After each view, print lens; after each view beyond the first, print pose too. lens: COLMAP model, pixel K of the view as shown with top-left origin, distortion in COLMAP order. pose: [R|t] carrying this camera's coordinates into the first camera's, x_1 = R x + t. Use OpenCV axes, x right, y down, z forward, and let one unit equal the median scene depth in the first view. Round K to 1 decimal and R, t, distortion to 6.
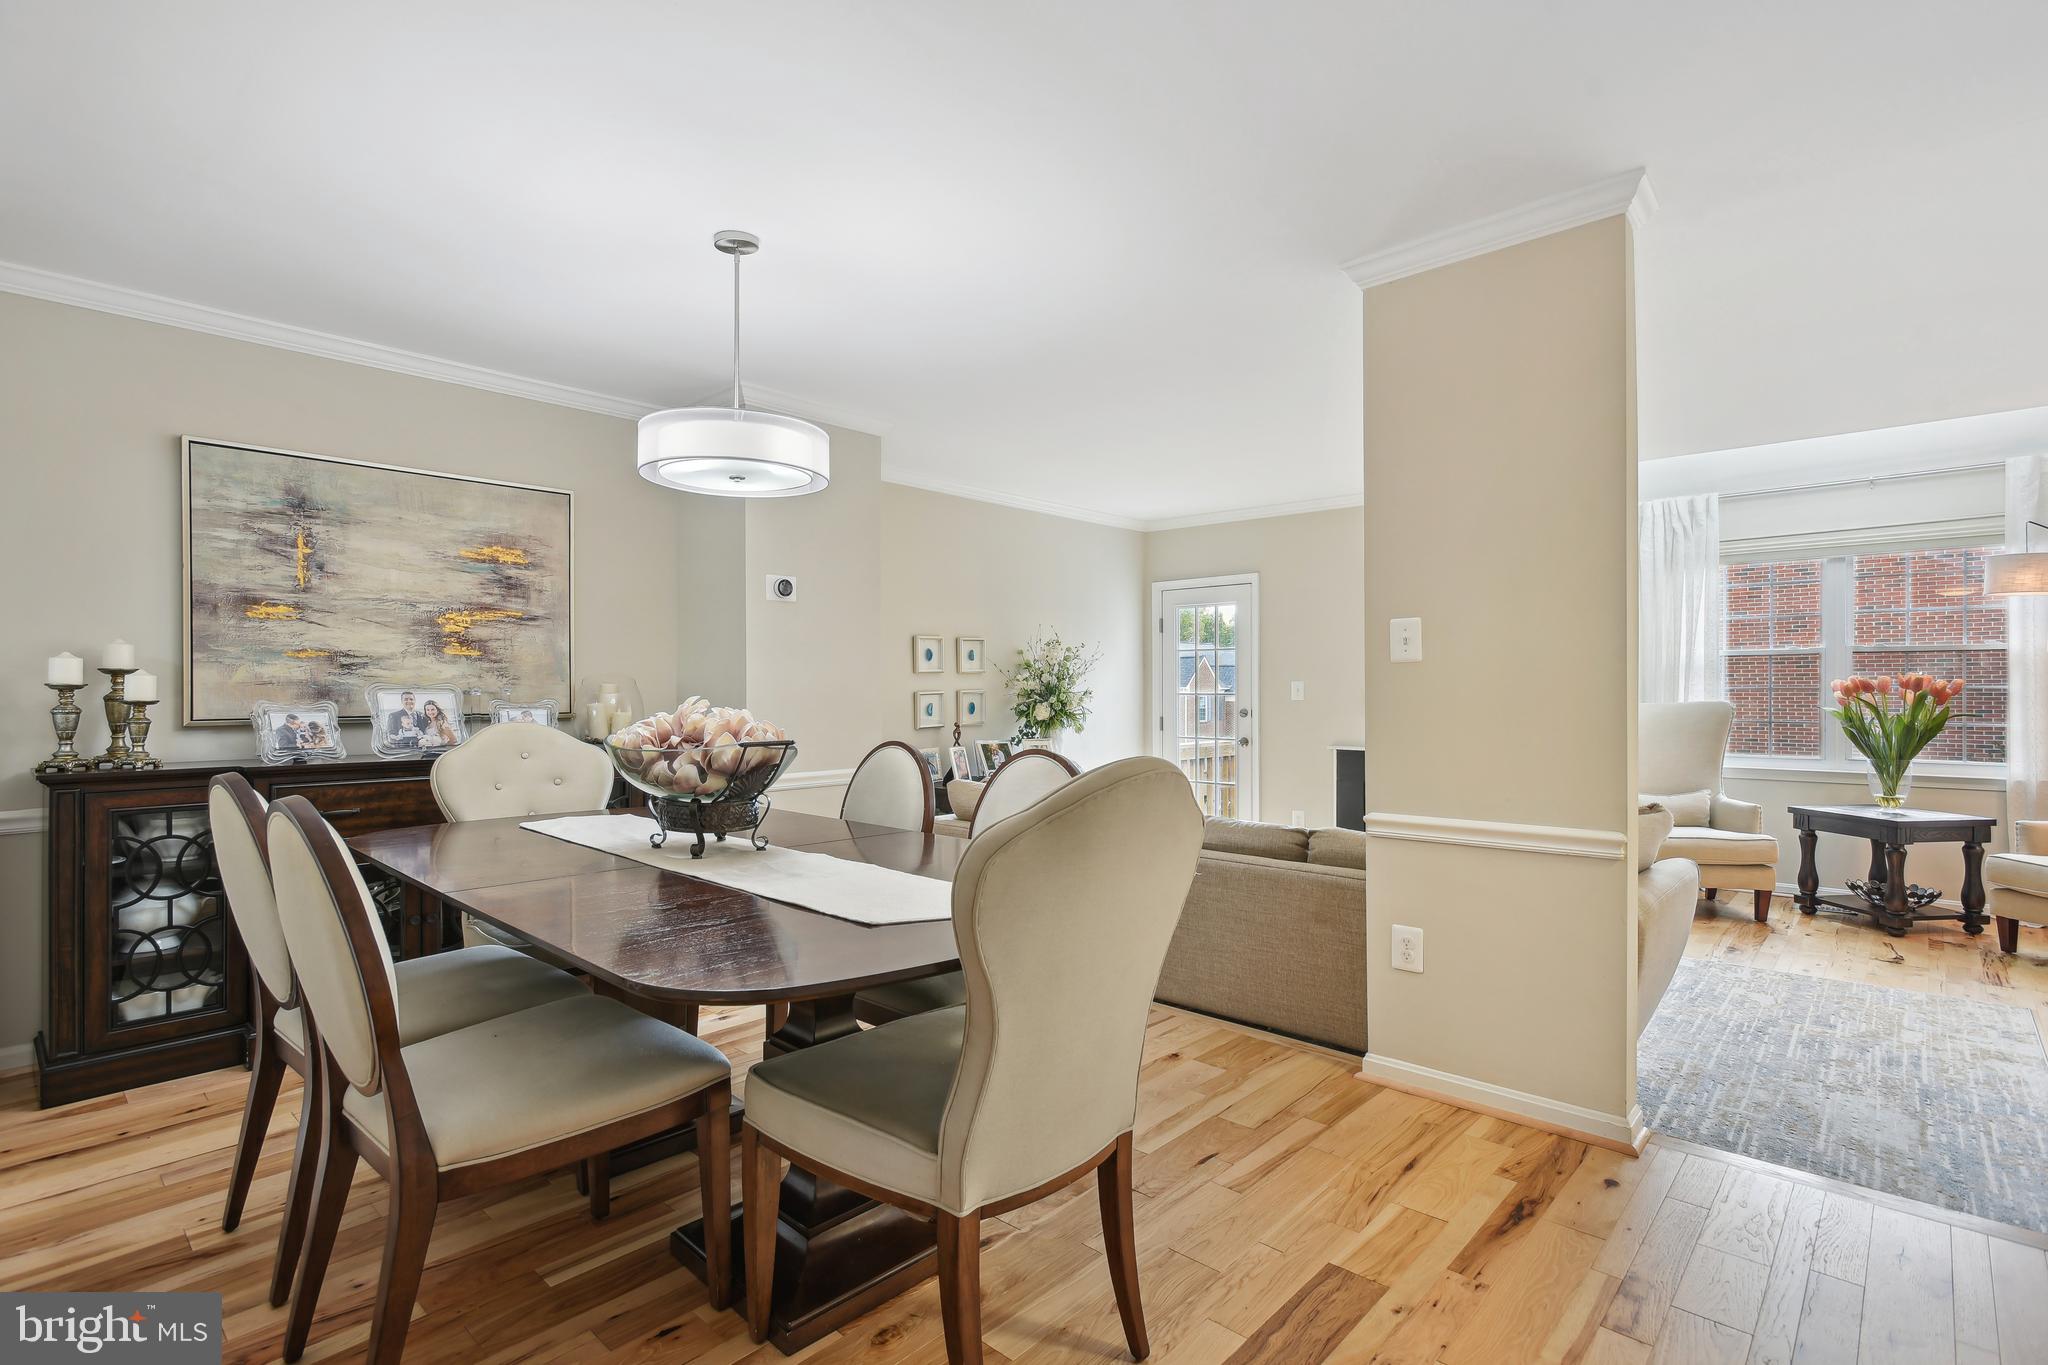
lens RADIAL K [[978.5, 0, 1026.6], [0, 978.5, 684.3], [0, 0, 1]] dist [-0.016096, -0.000125]
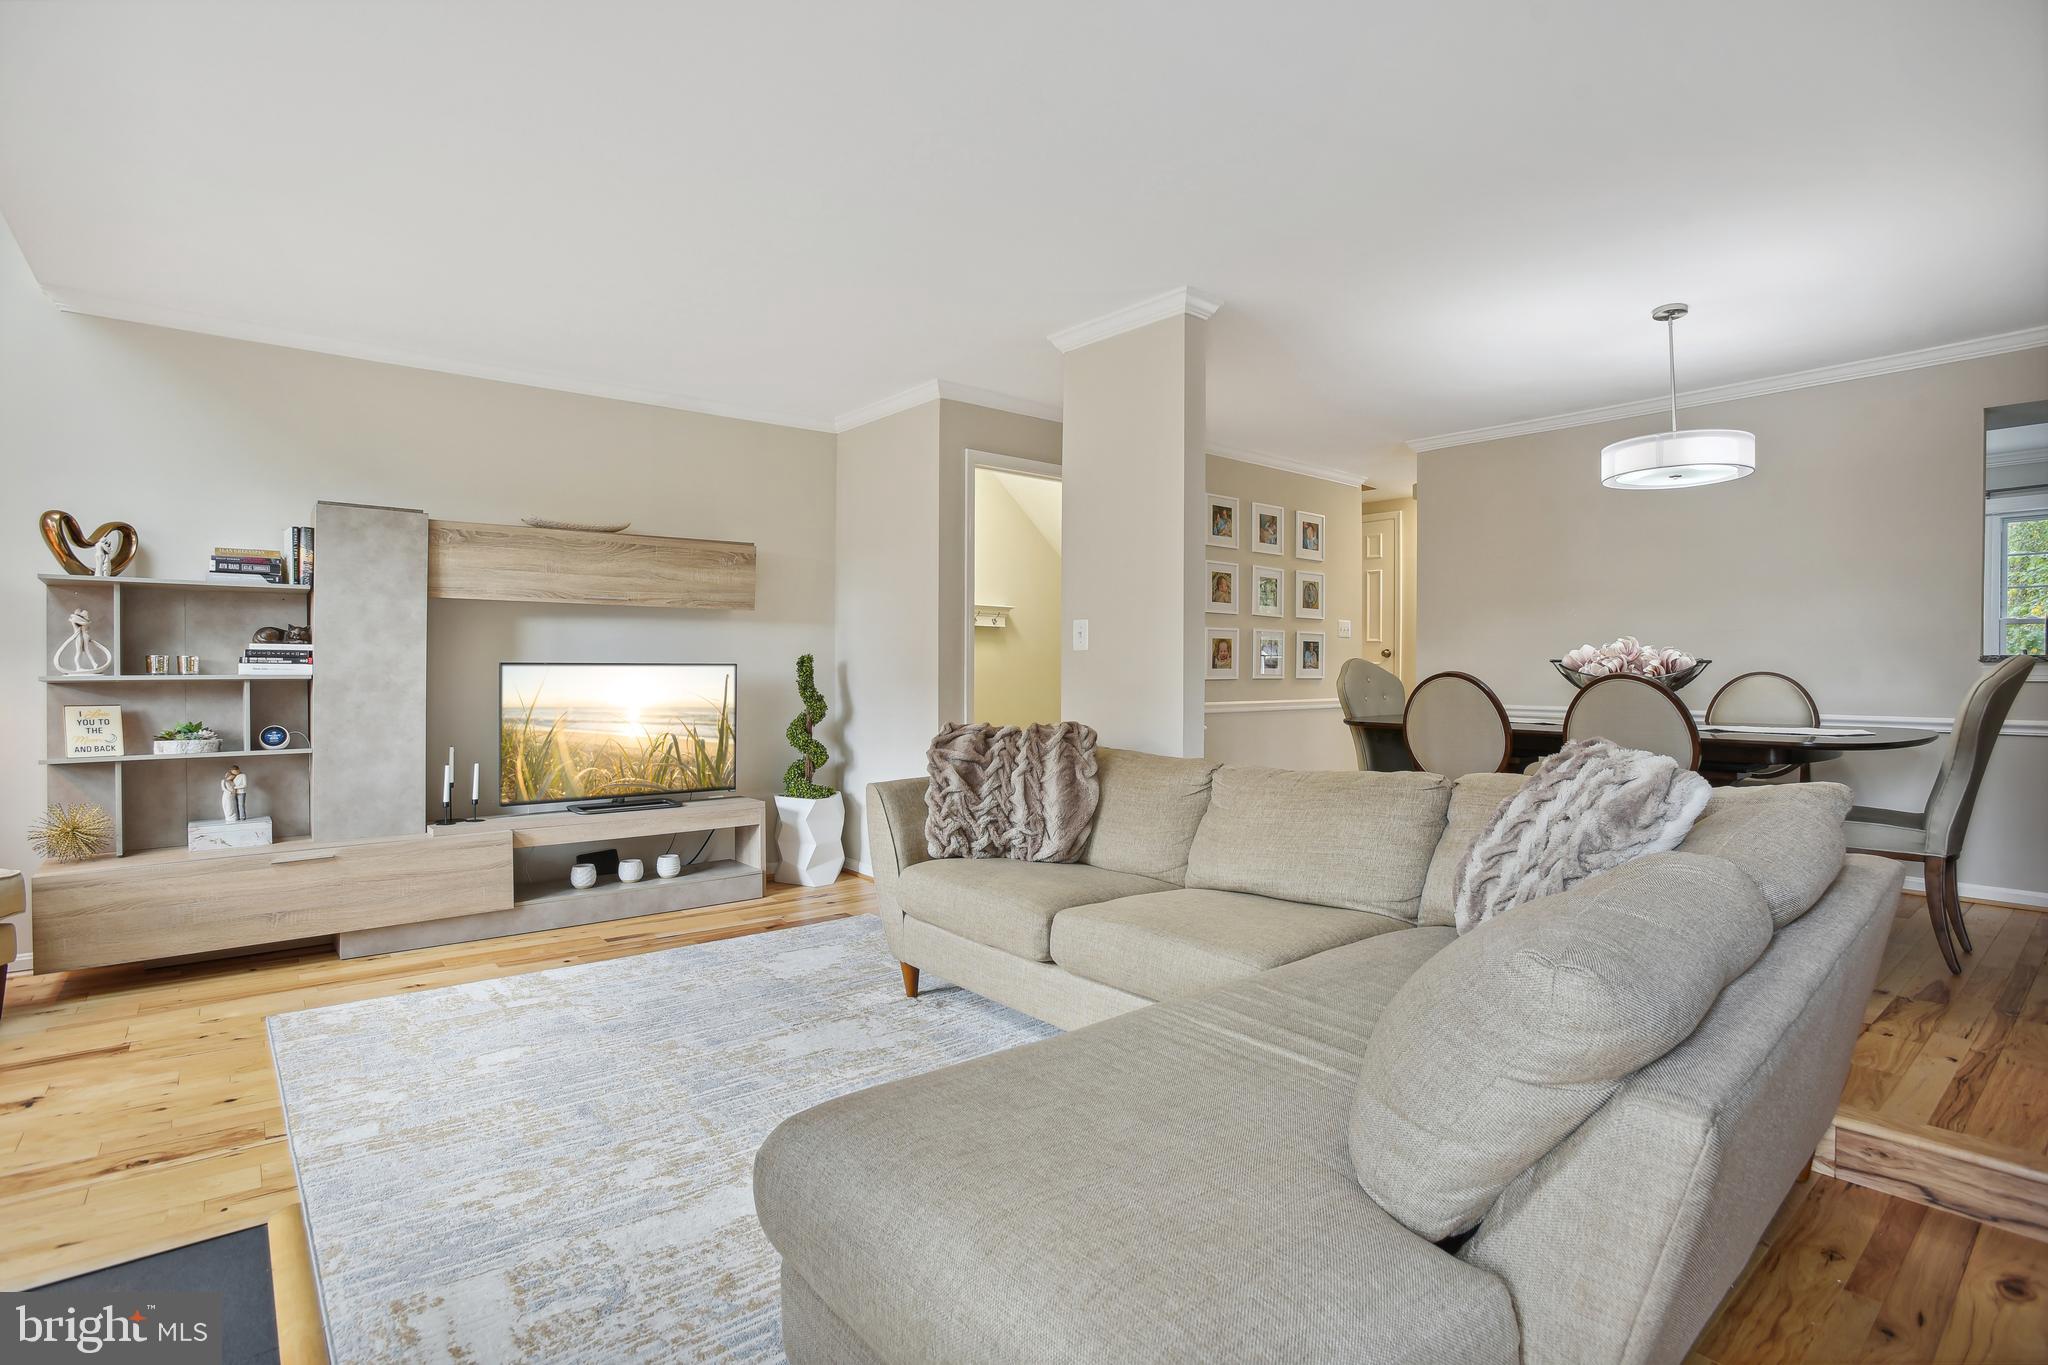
lens RADIAL K [[978.5, 0, 1023.0], [0, 978.5, 679.4], [0, 0, 1]] dist [-0.016096, -0.000125]
pose [[-0.992184, -0.002198, 0.124766, 0.224514], [-0.000808, 0.999937, 0.011193, 0.031207], [-0.124782, 0.011005, -0.992123, 1.246500]]
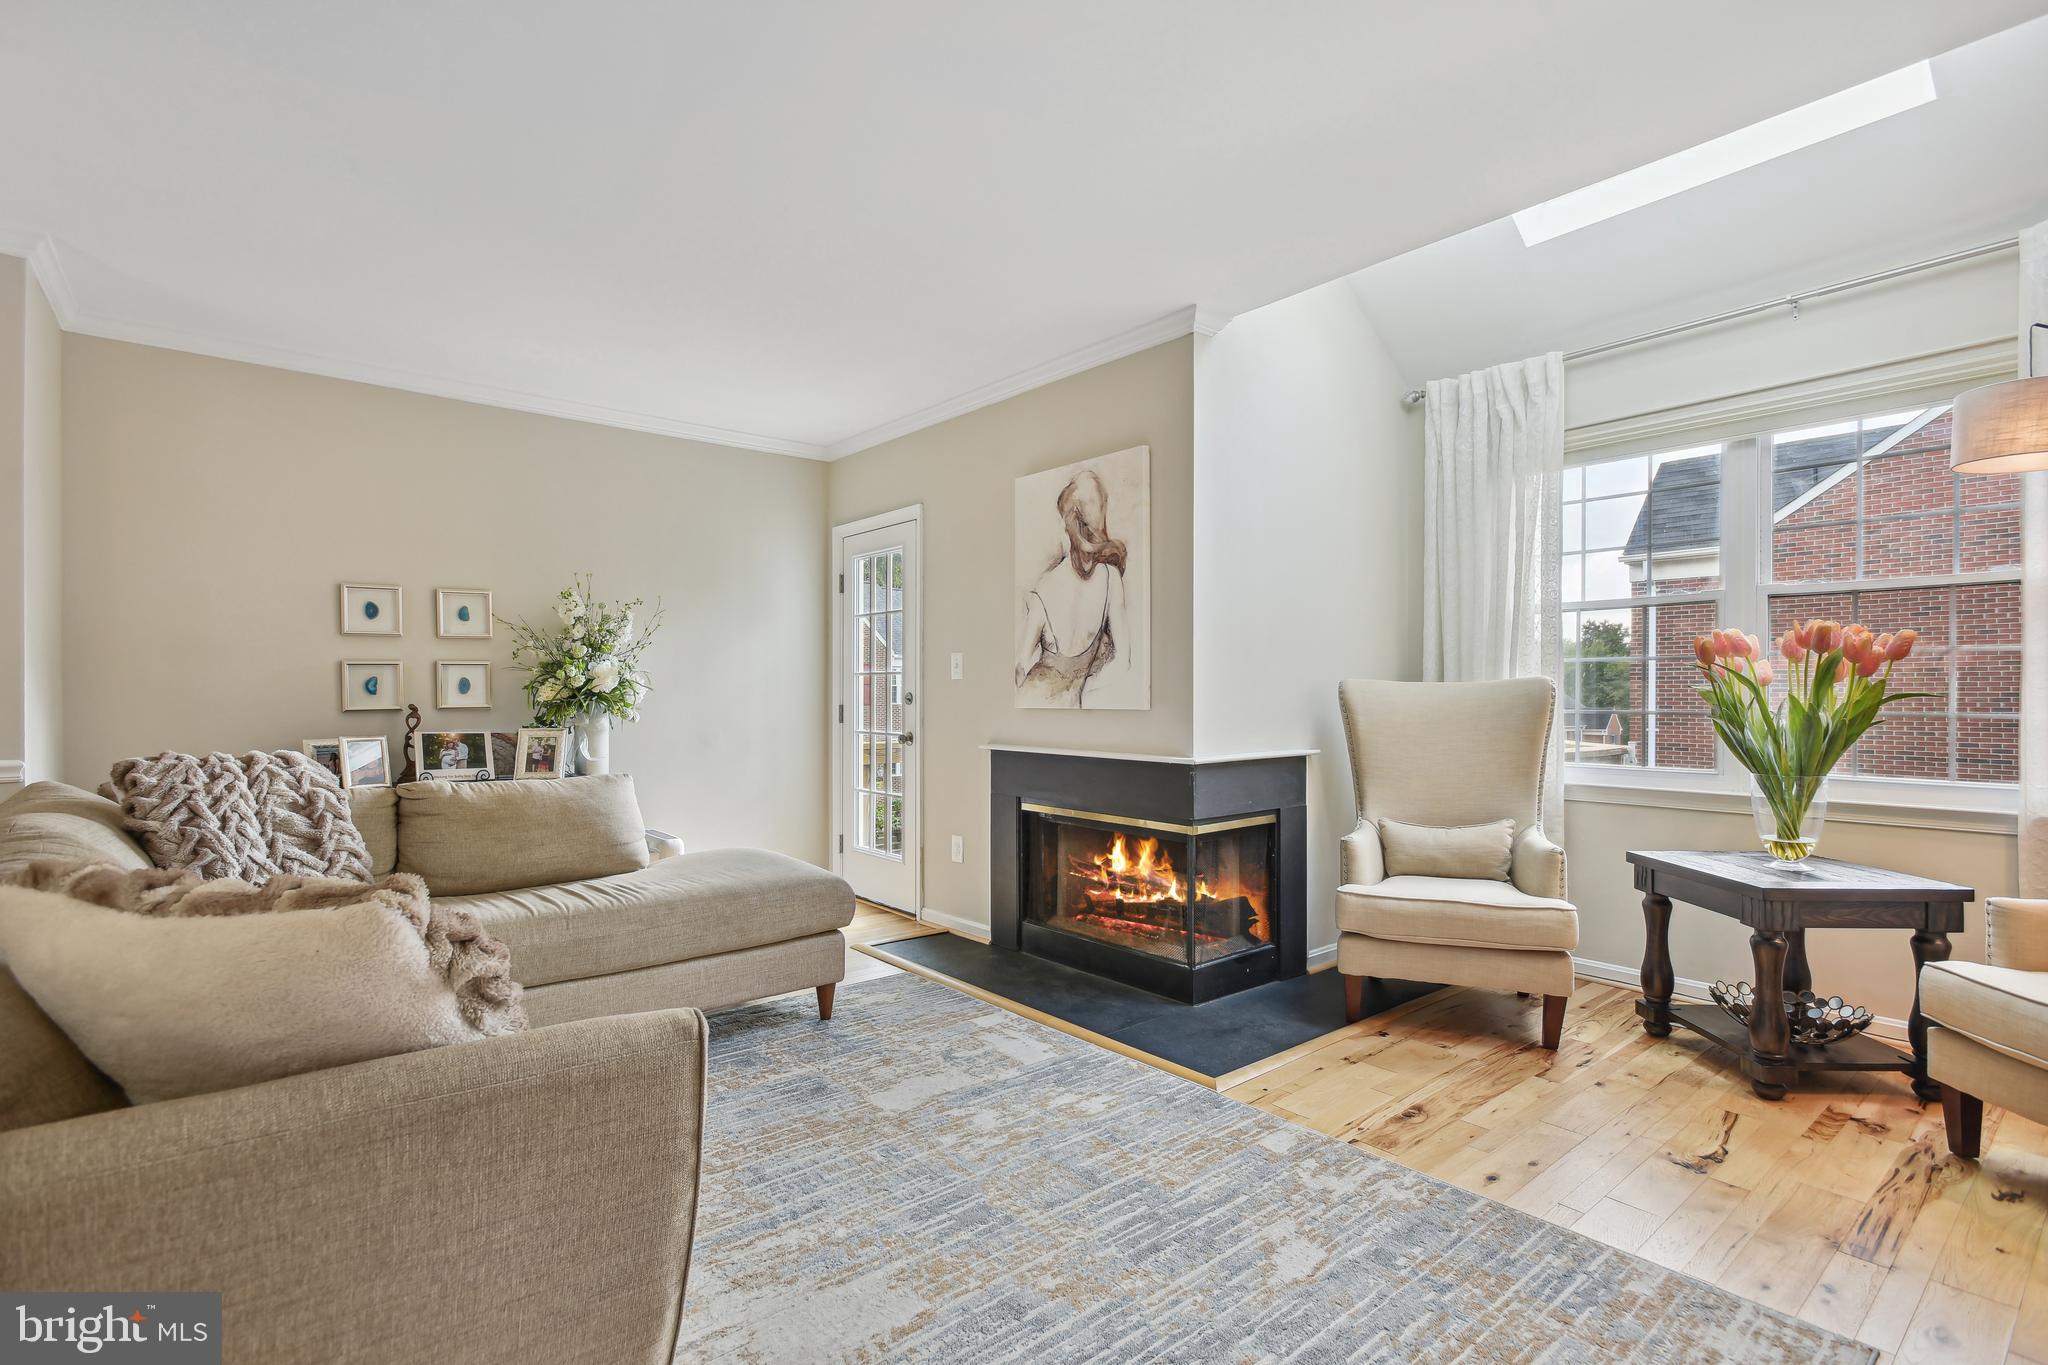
lens RADIAL K [[978.5, 0, 1021.7], [0, 978.5, 685.9], [0, 0, 1]] dist [-0.016096, -0.000125]
pose [[0.991292, 0.003611, -0.131632, 0.519369], [-0.004273, 0.999980, -0.004745, 0.029854], [0.131612, 0.005266, 0.991287, 0.375356]]
